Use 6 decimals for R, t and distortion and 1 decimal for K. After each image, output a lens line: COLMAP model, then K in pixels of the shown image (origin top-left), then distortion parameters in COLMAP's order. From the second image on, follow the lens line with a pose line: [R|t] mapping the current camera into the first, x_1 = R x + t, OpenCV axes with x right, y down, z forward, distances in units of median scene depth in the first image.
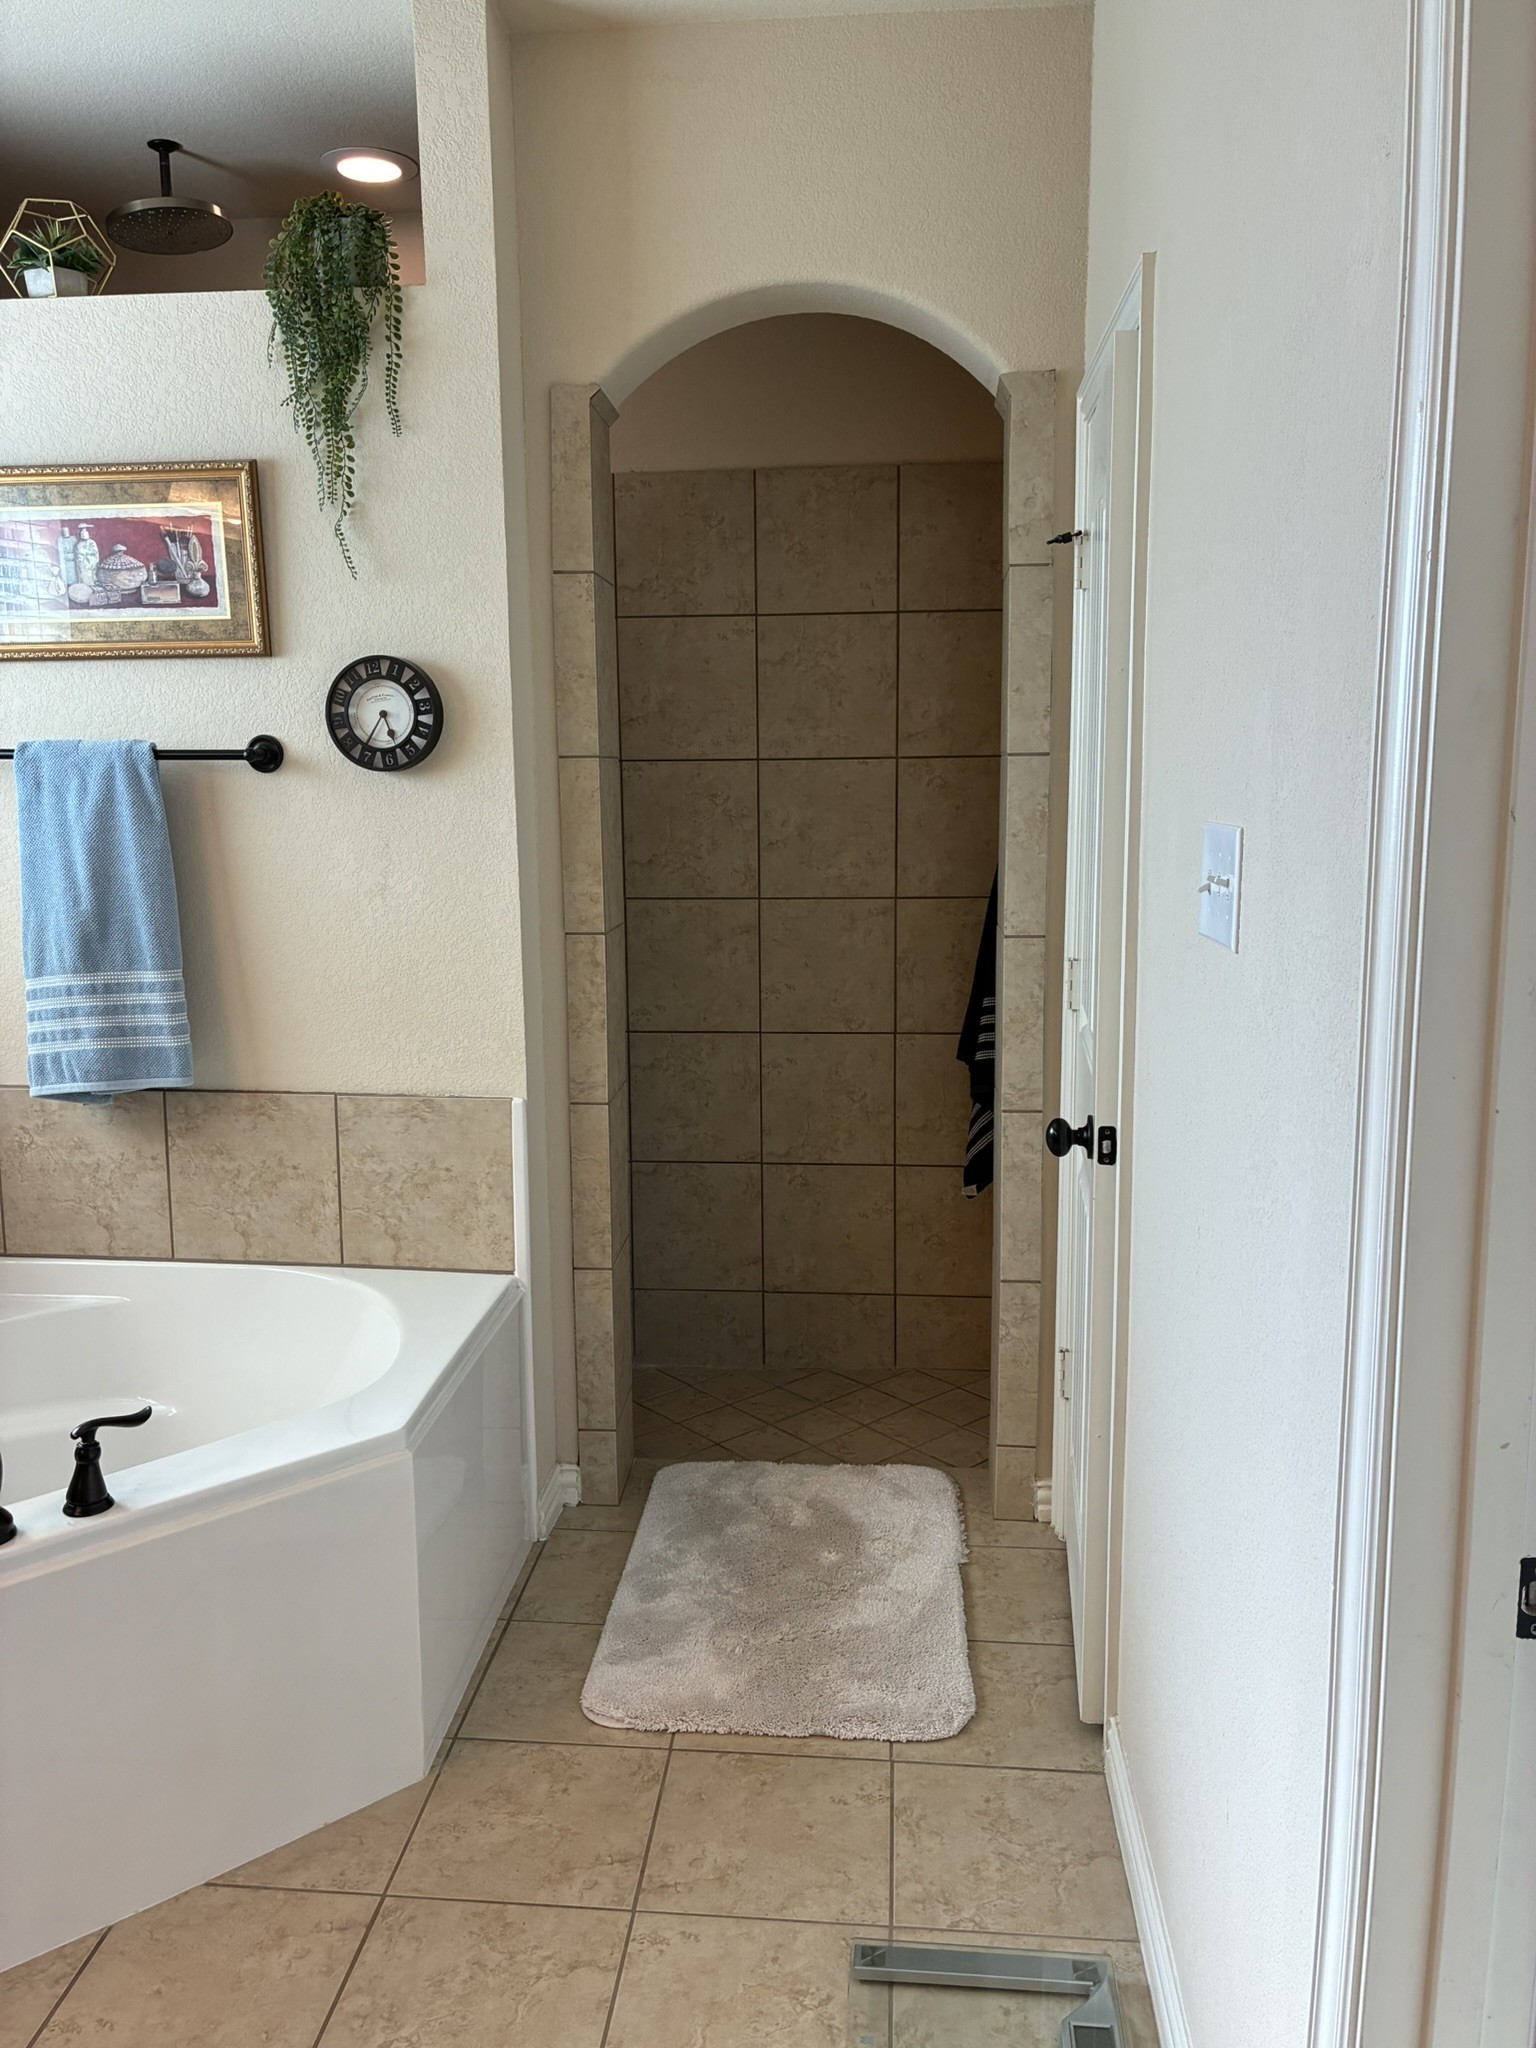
lens RADIAL K [[1558.1, 0, 755.5], [0, 1558.1, 1010.6], [0, 0, 1]] dist [0.036685, -0.033839]
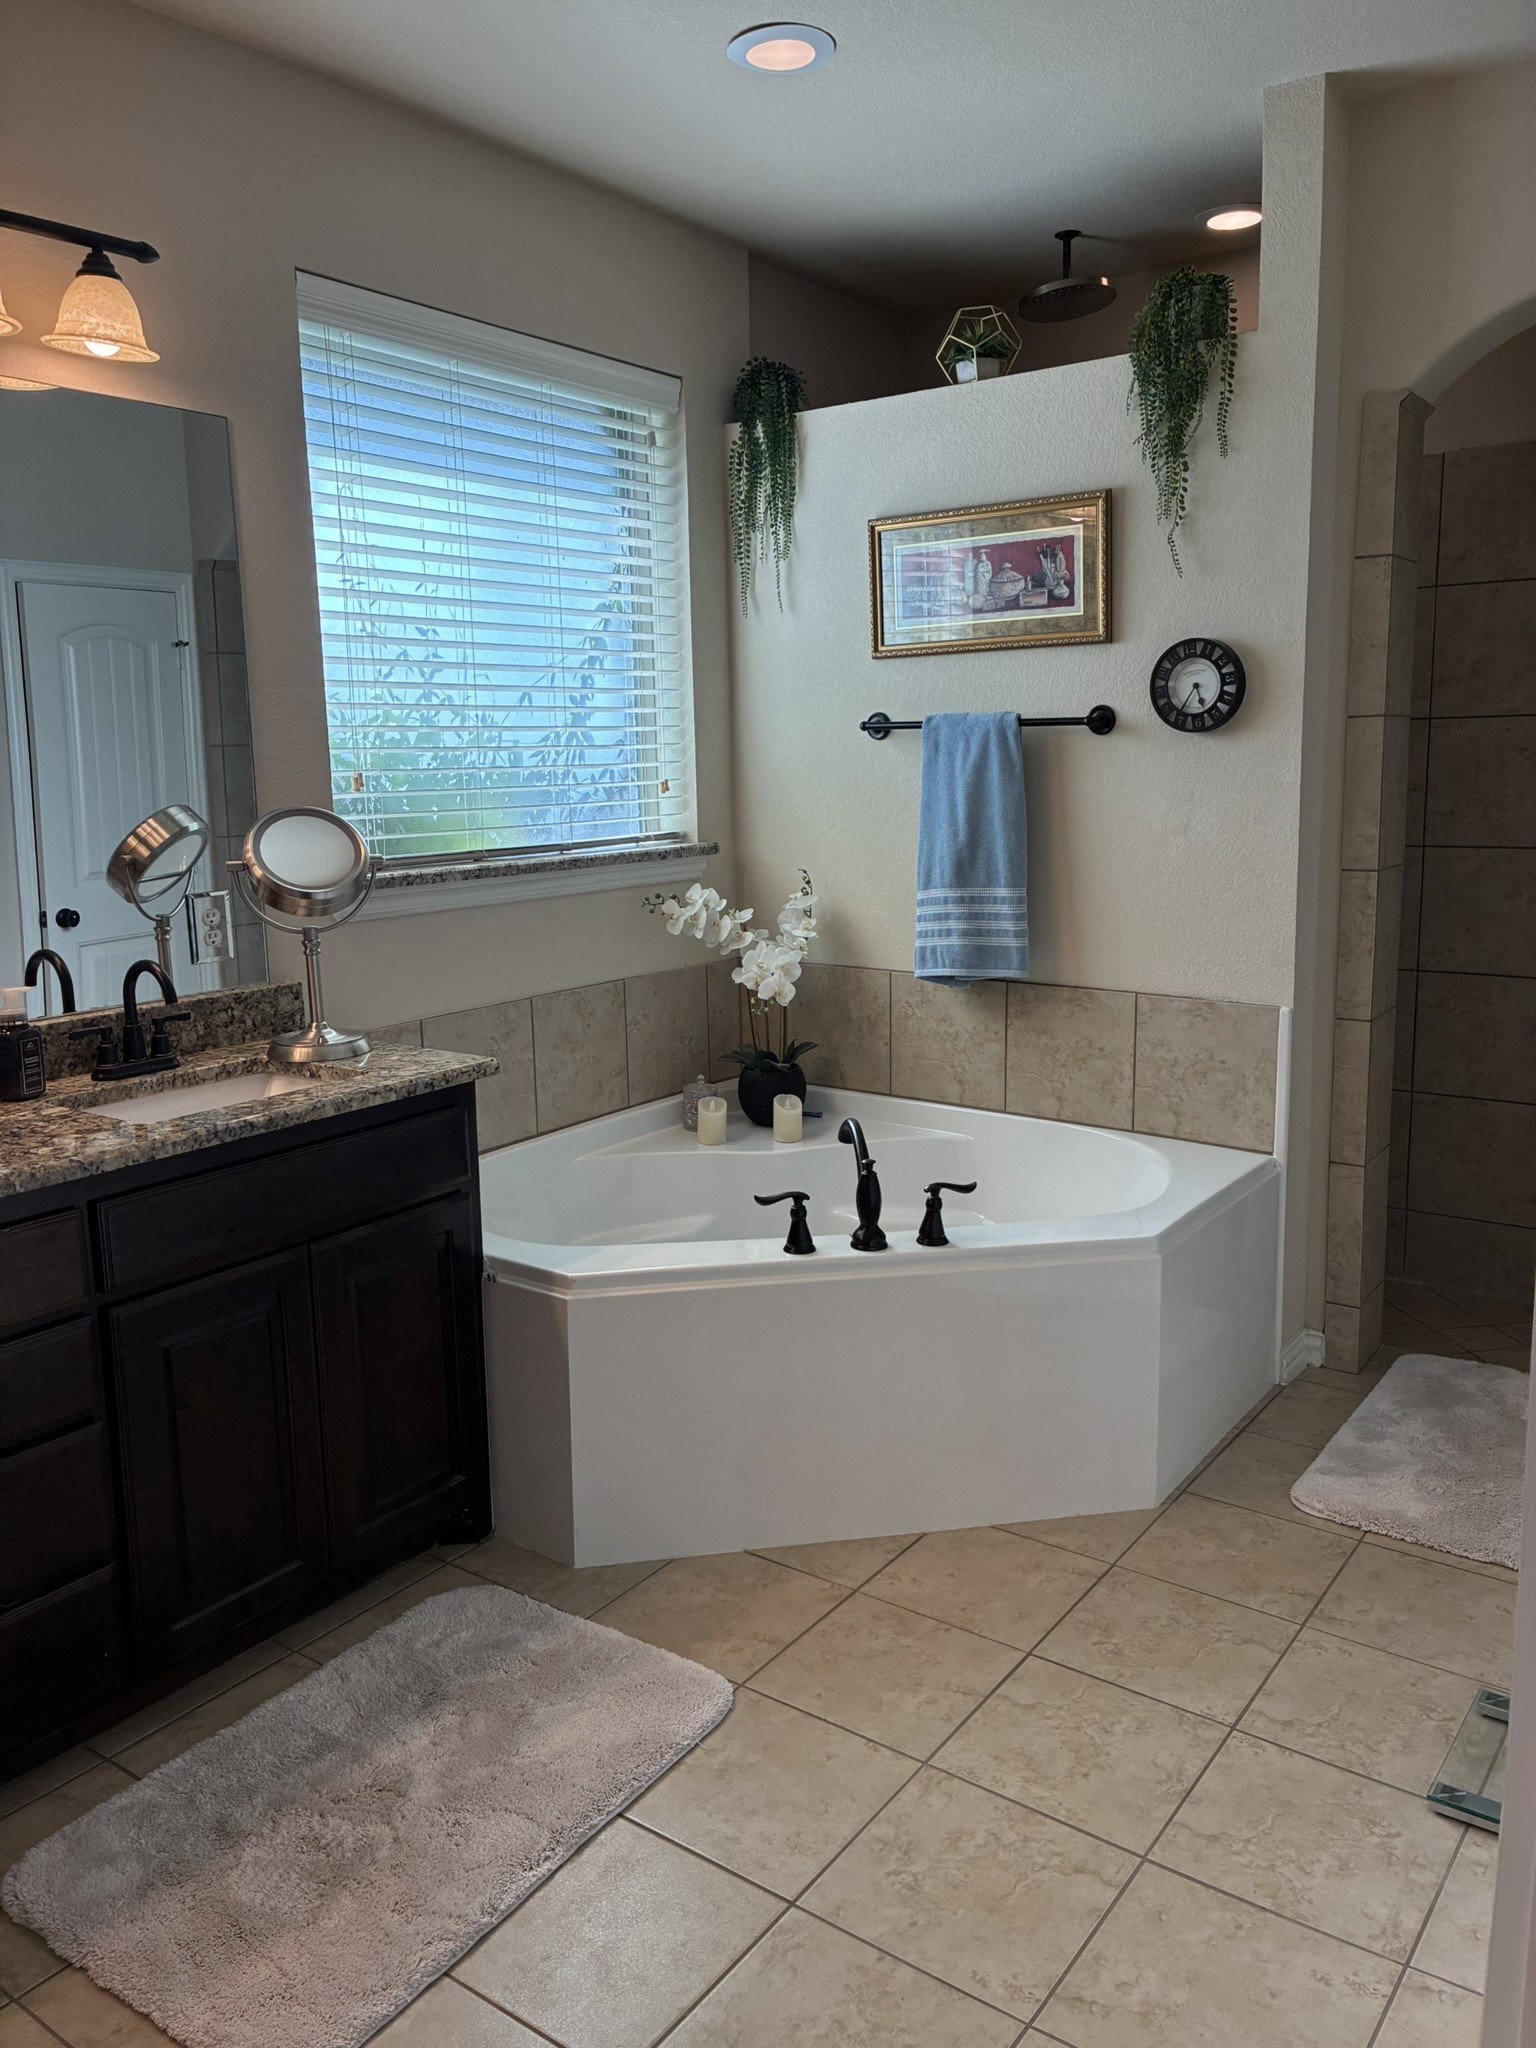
lens RADIAL K [[1558.1, 0, 755.3], [0, 1558.1, 1007.9], [0, 0, 1]] dist [0.036685, -0.033839]
pose [[0.856330, 0.075305, -0.510909, 0.112896], [-0.066144, 0.997156, 0.036110, 0.041892], [0.512175, 0.002871, 0.858876, -0.234566]]
